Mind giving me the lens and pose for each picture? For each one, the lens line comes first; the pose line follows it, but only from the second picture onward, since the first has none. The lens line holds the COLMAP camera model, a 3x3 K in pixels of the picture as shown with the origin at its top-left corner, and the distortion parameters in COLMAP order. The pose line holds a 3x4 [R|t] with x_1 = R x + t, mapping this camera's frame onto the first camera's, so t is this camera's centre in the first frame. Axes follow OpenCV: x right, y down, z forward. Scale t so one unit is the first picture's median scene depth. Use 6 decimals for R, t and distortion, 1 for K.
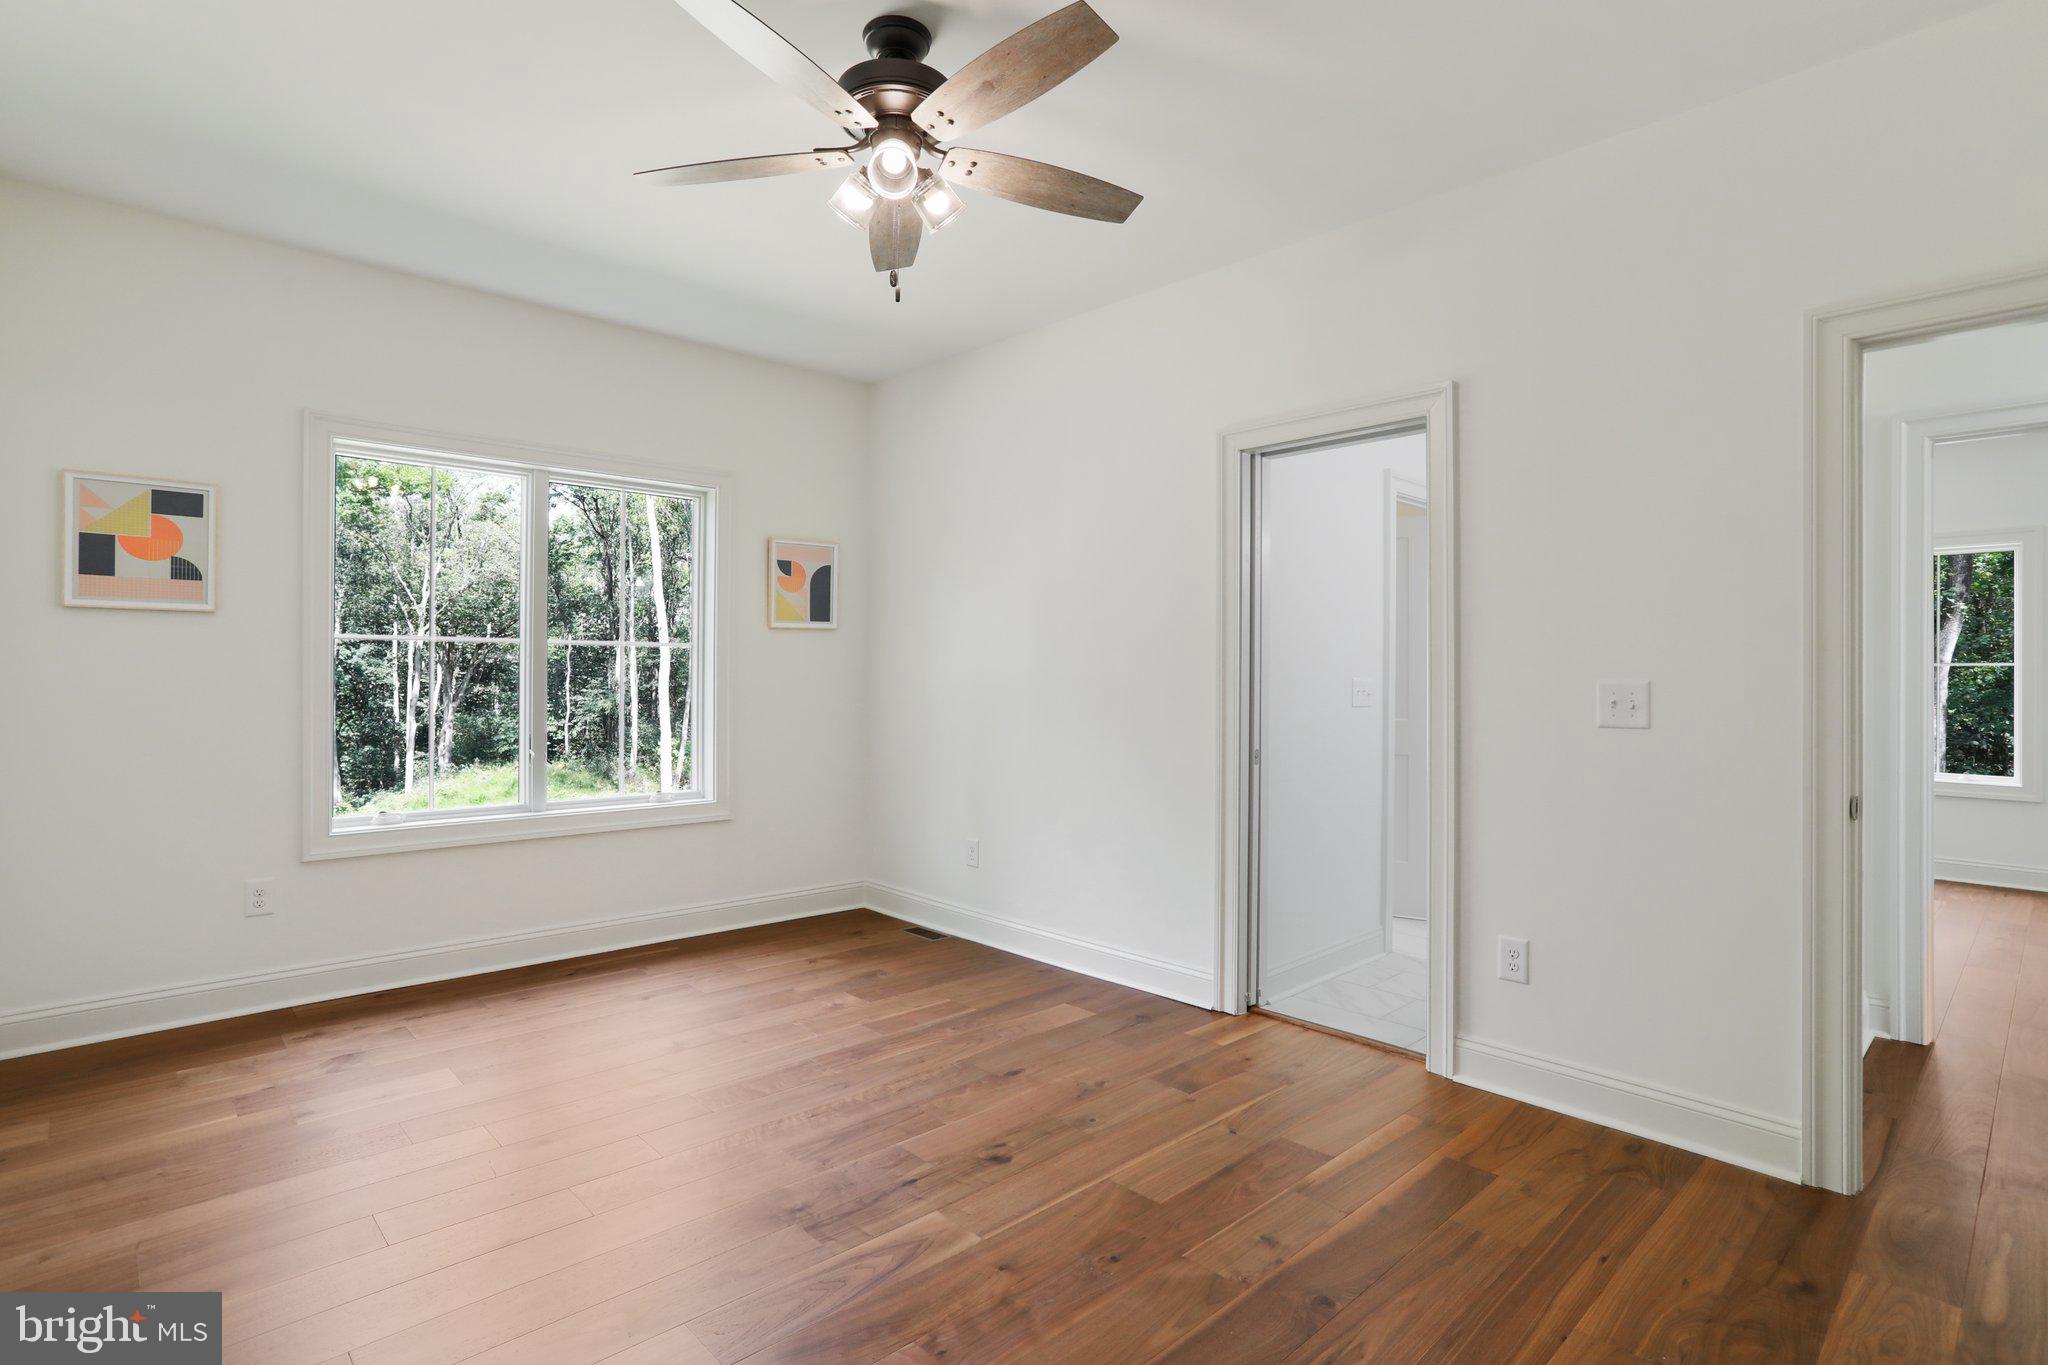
lens RADIAL K [[989.4, 0, 1024.5], [0, 989.4, 661.3], [0, 0, 1]] dist [-0.065037, 0.034160]
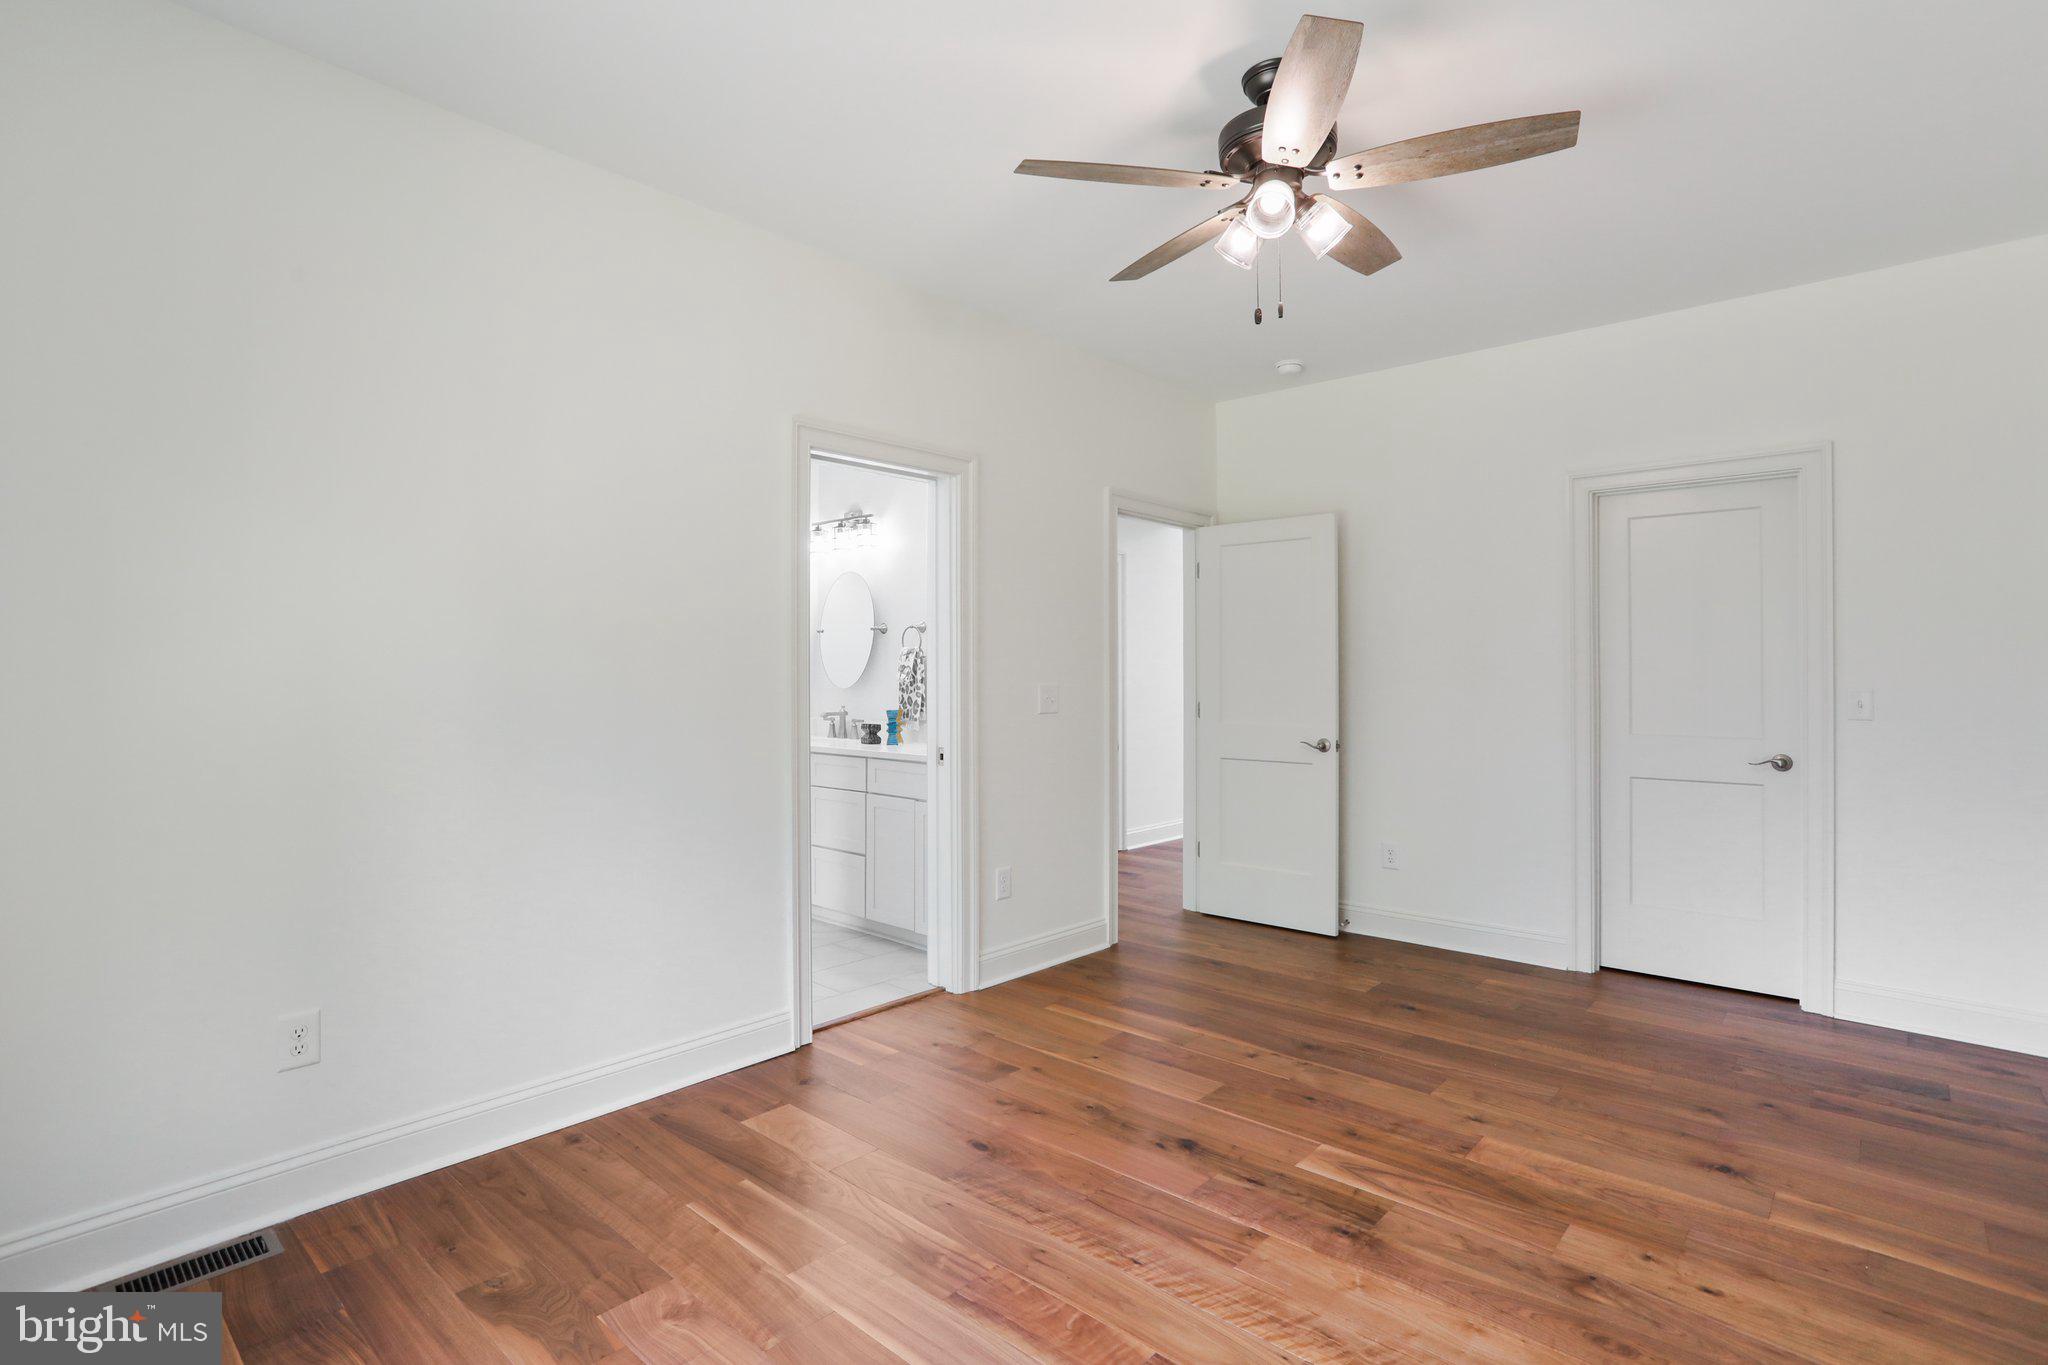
lens RADIAL K [[989.4, 0, 1024.5], [0, 989.4, 661.3], [0, 0, 1]] dist [-0.065037, 0.034160]
pose [[-0.062537, 0.007832, 0.998012, -0.986398], [-0.009225, 0.999922, -0.008425, 0.004759], [-0.998000, -0.009734, -0.062460, 1.158733]]
